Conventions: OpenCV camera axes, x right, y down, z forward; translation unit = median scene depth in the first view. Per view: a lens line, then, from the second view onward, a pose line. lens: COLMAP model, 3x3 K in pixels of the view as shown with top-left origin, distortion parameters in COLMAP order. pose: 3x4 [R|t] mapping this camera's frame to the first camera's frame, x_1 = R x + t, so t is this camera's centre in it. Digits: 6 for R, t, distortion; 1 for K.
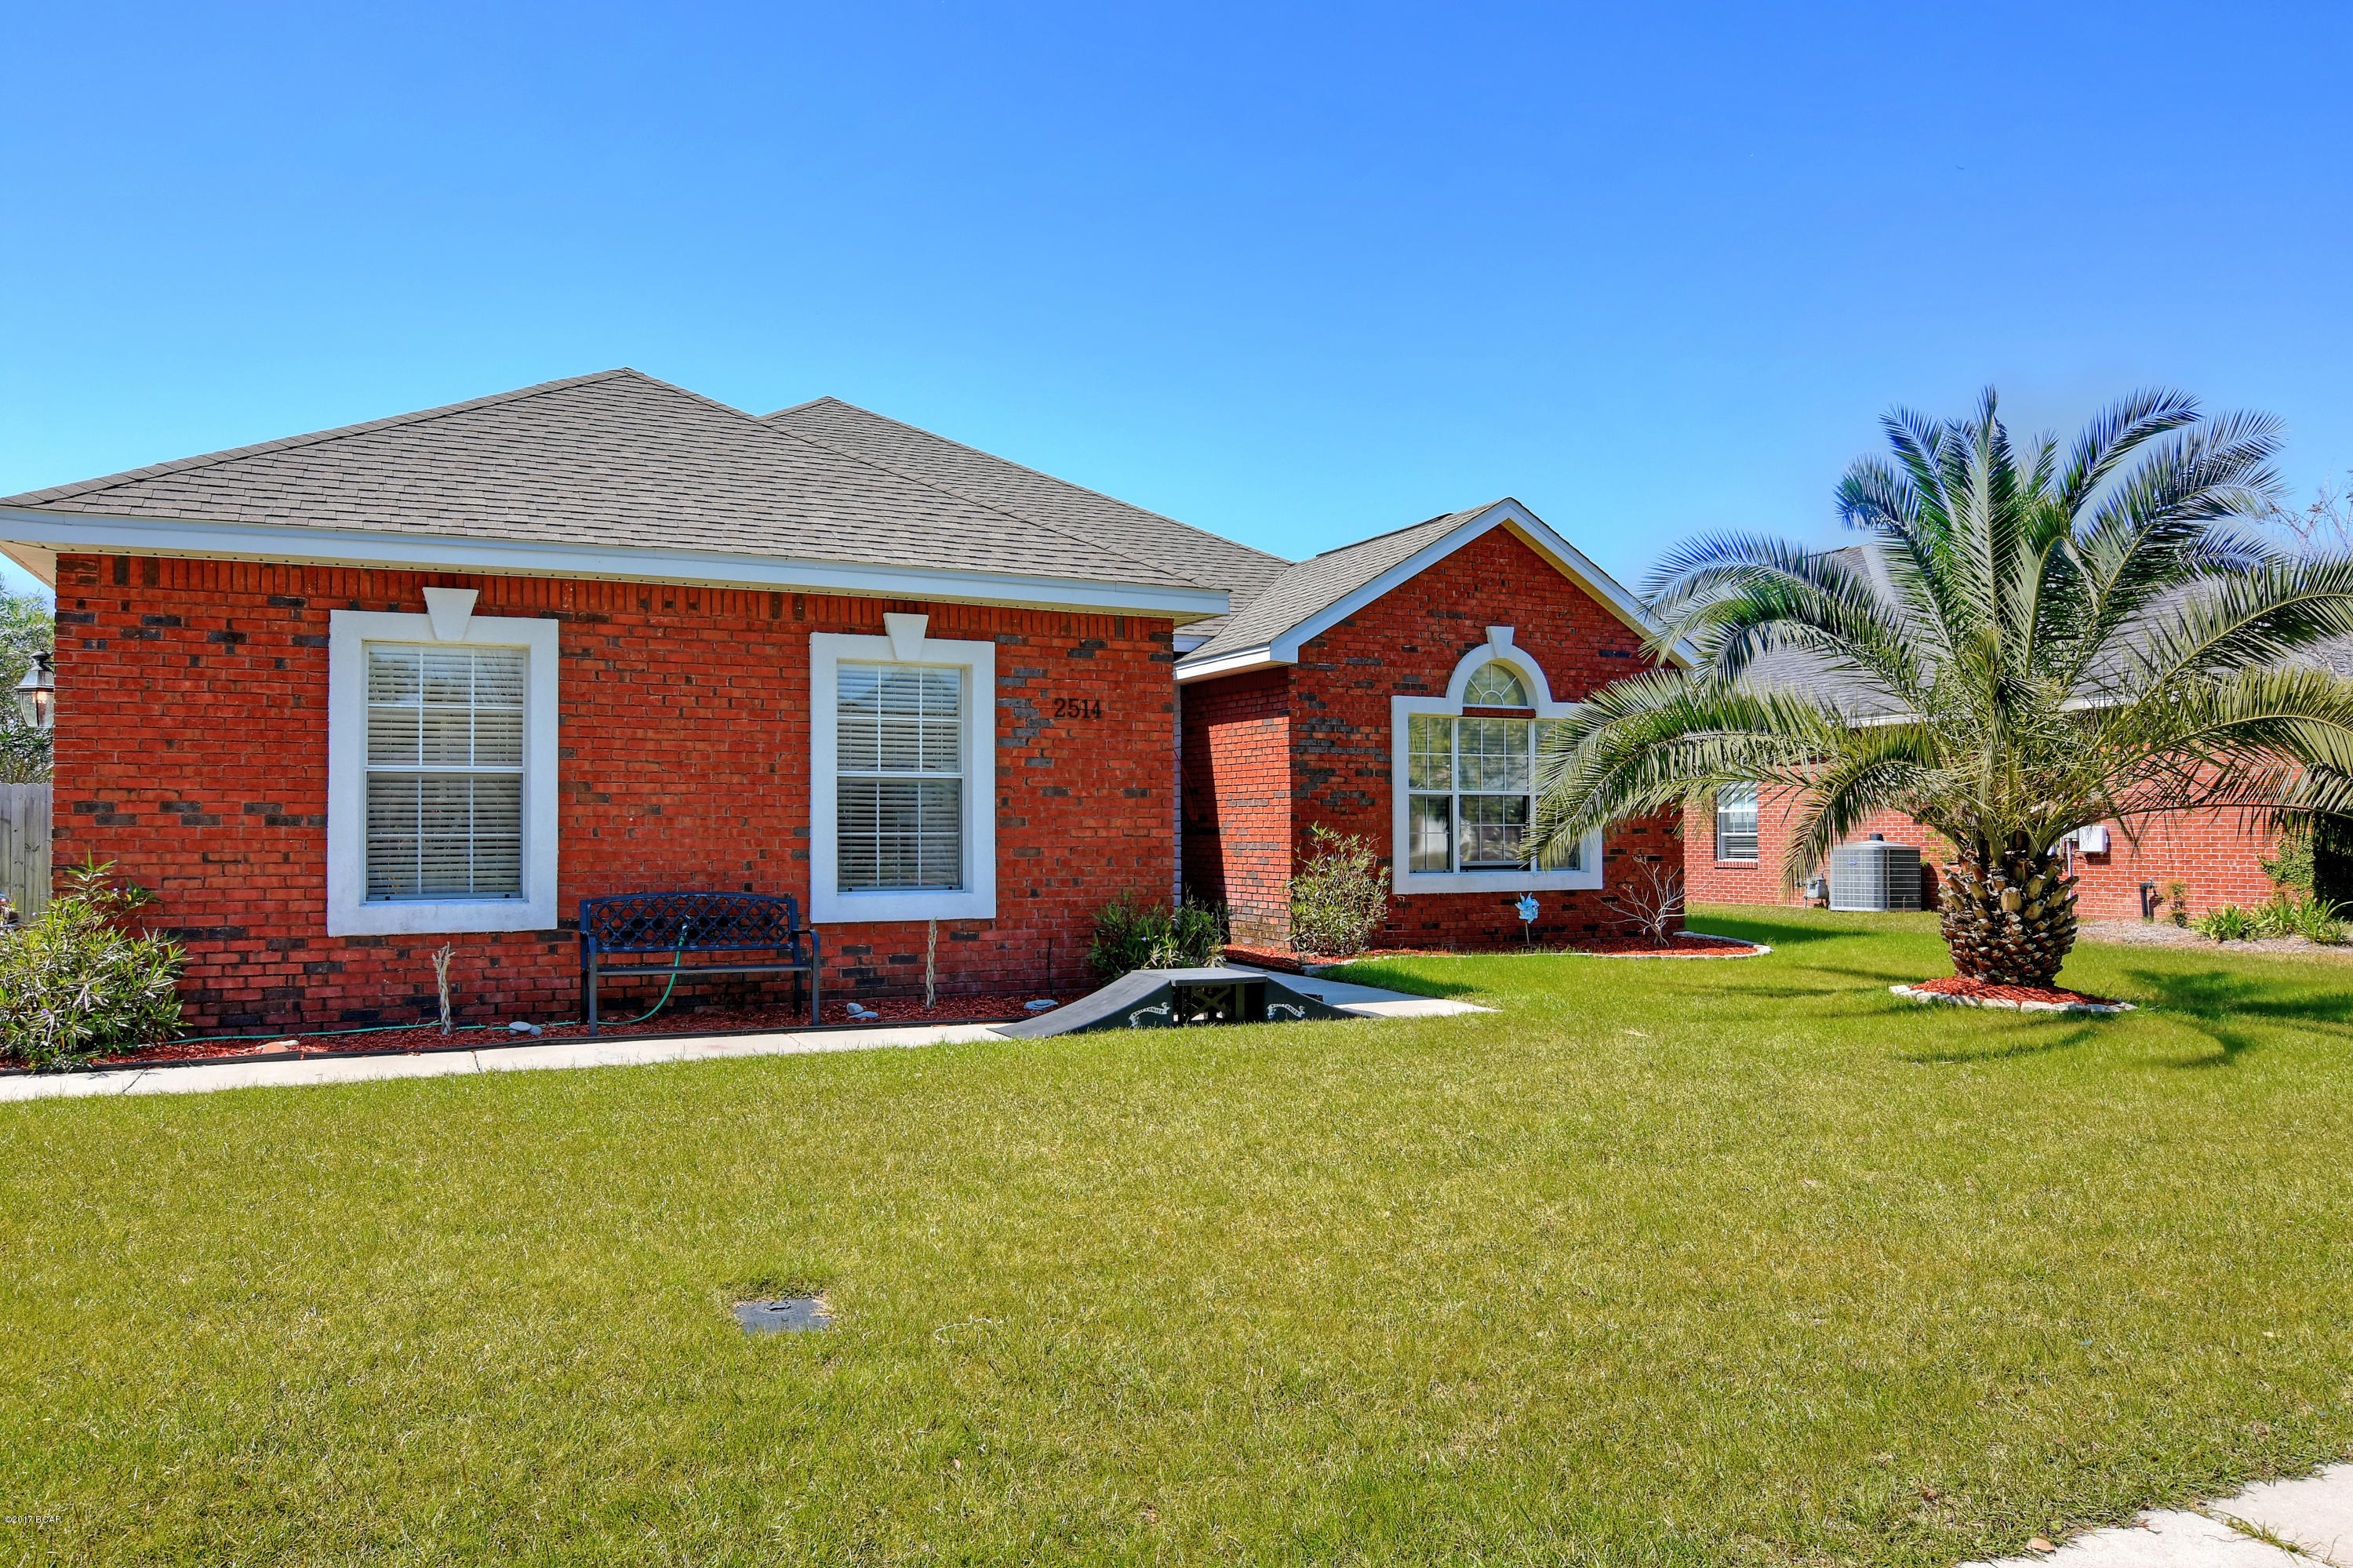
lens RADIAL K [[1647.1, 0, 1170.2], [0, 1647.1, 782.8], [0, 0, 1]] dist [-0.010068, -0.015820]
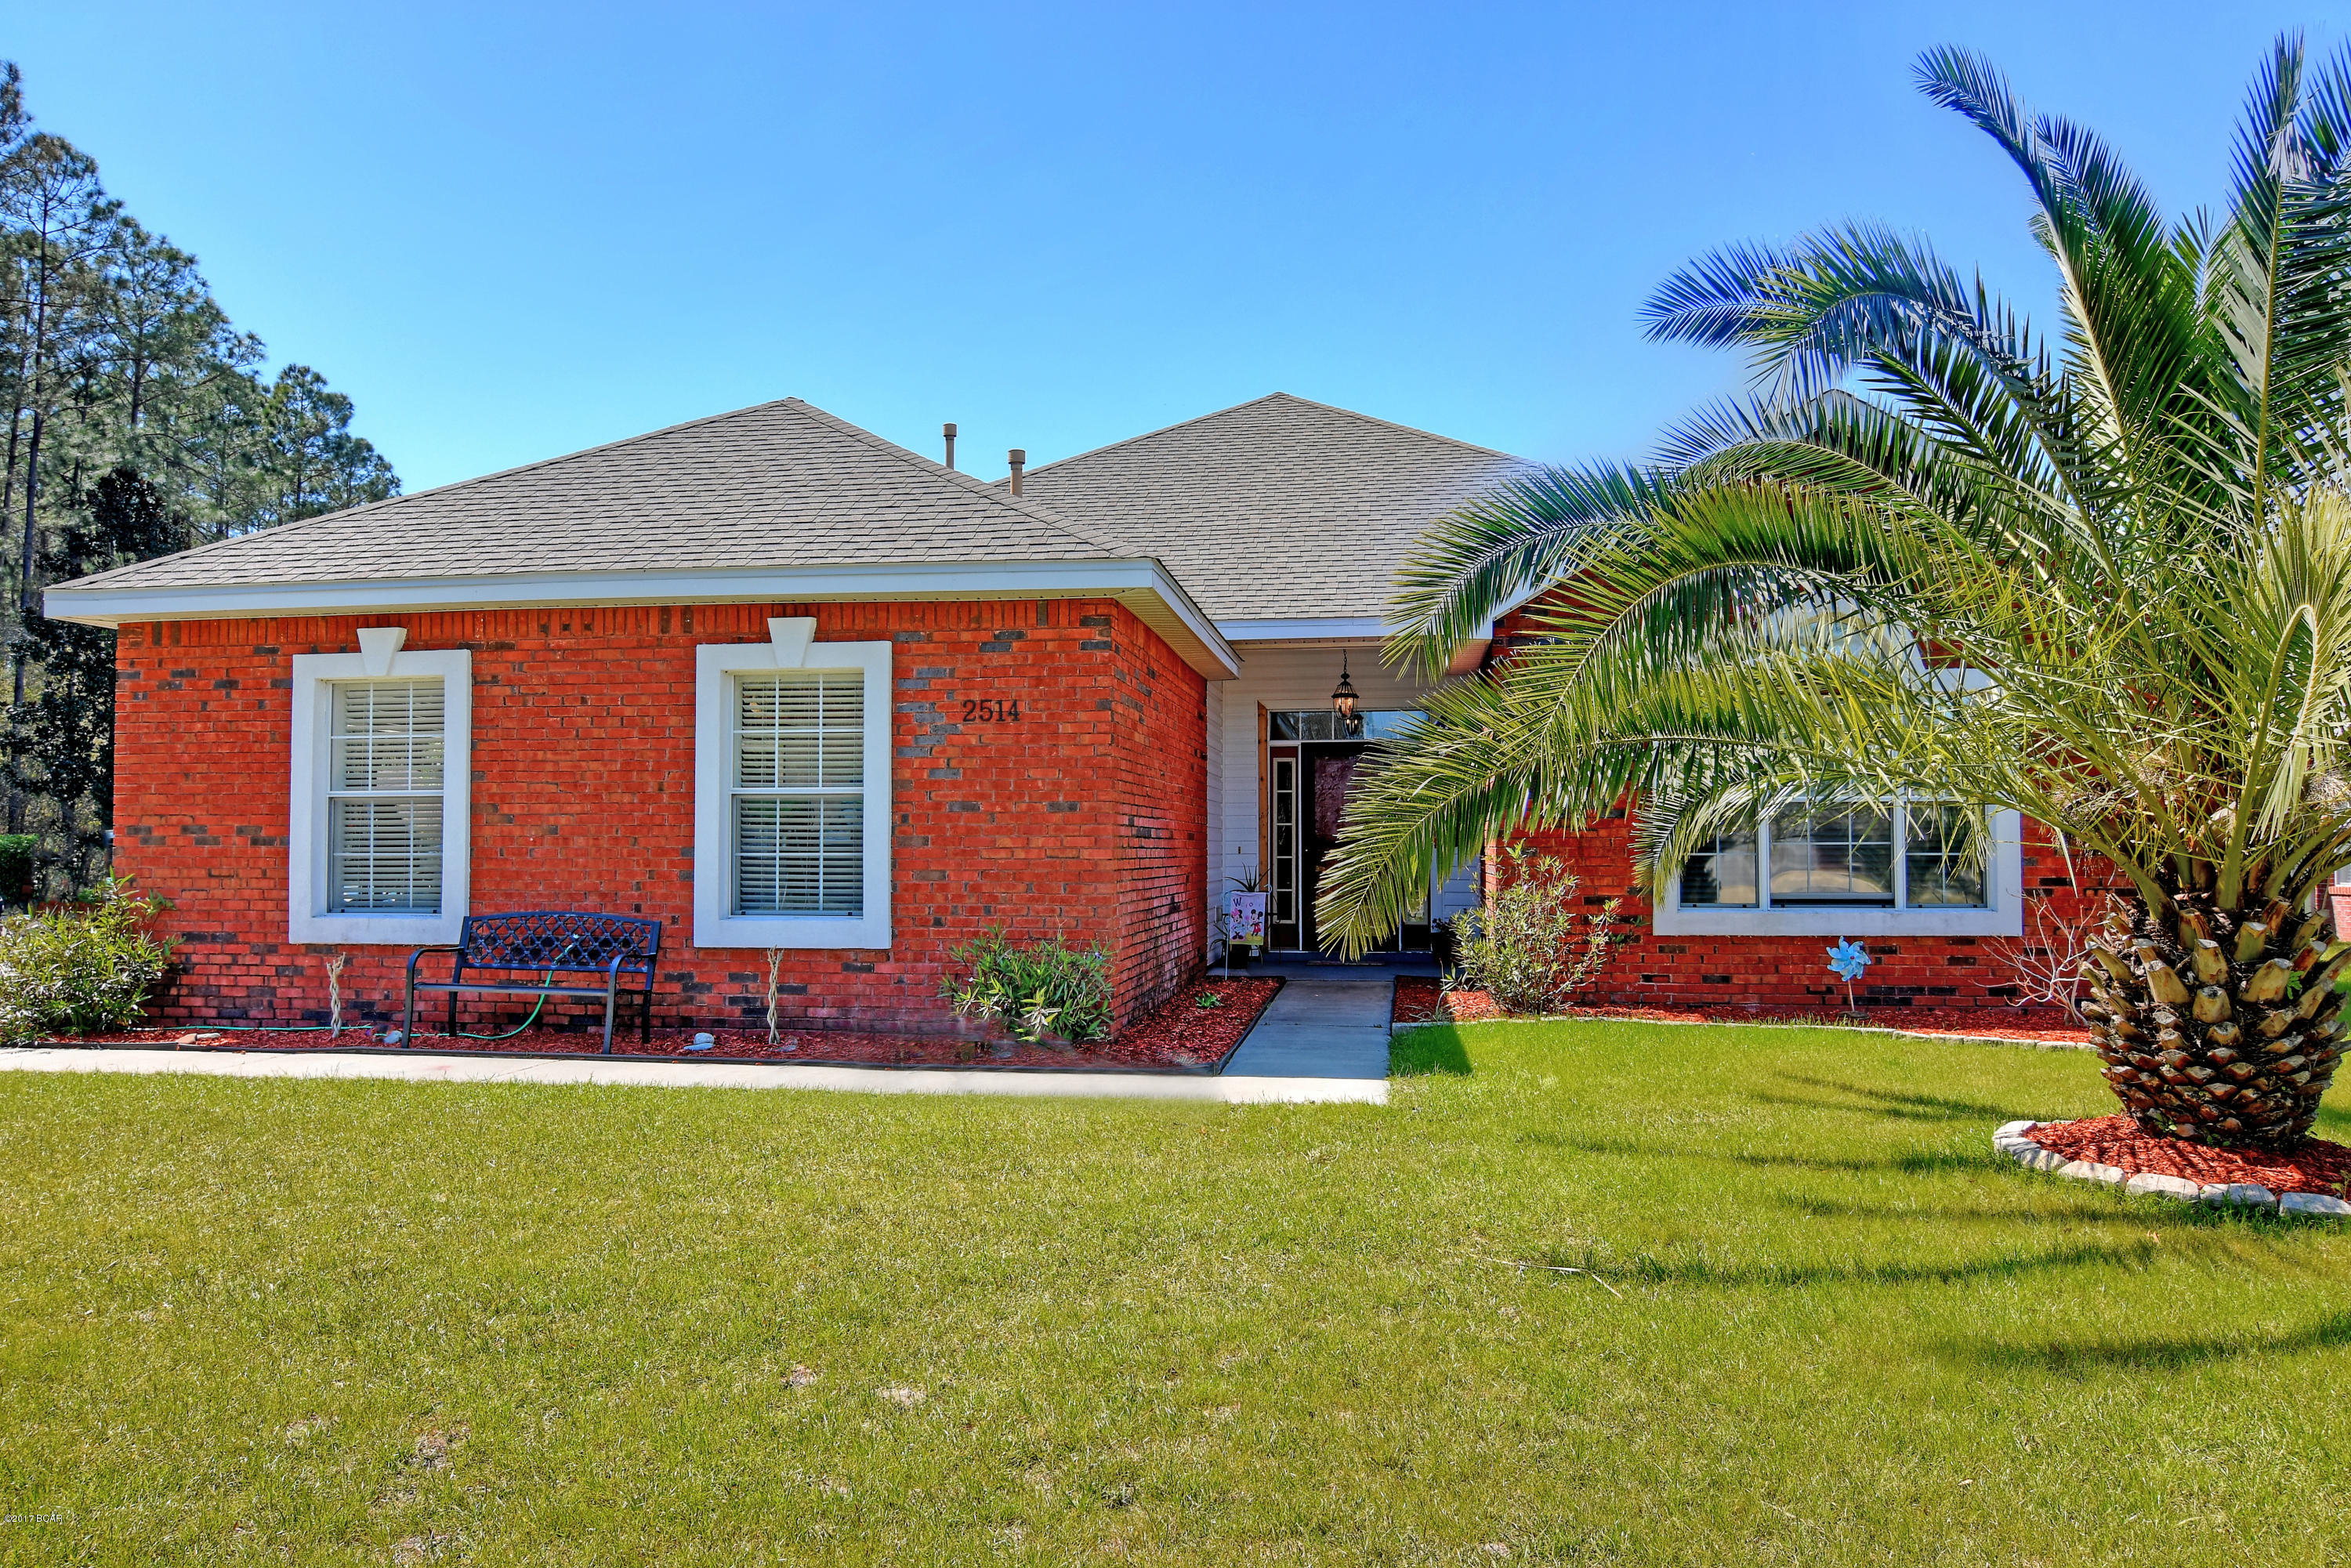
lens RADIAL K [[1645.6, 0, 1177.5], [0, 1645.6, 795.4], [0, 0, 1]] dist [-0.010068, -0.015820]
pose [[0.823135, -0.016009, -0.567619, 0.571933], [0.015598, 0.999863, -0.005580, 0.006677], [0.567631, -0.004260, 0.823272, 0.377920]]
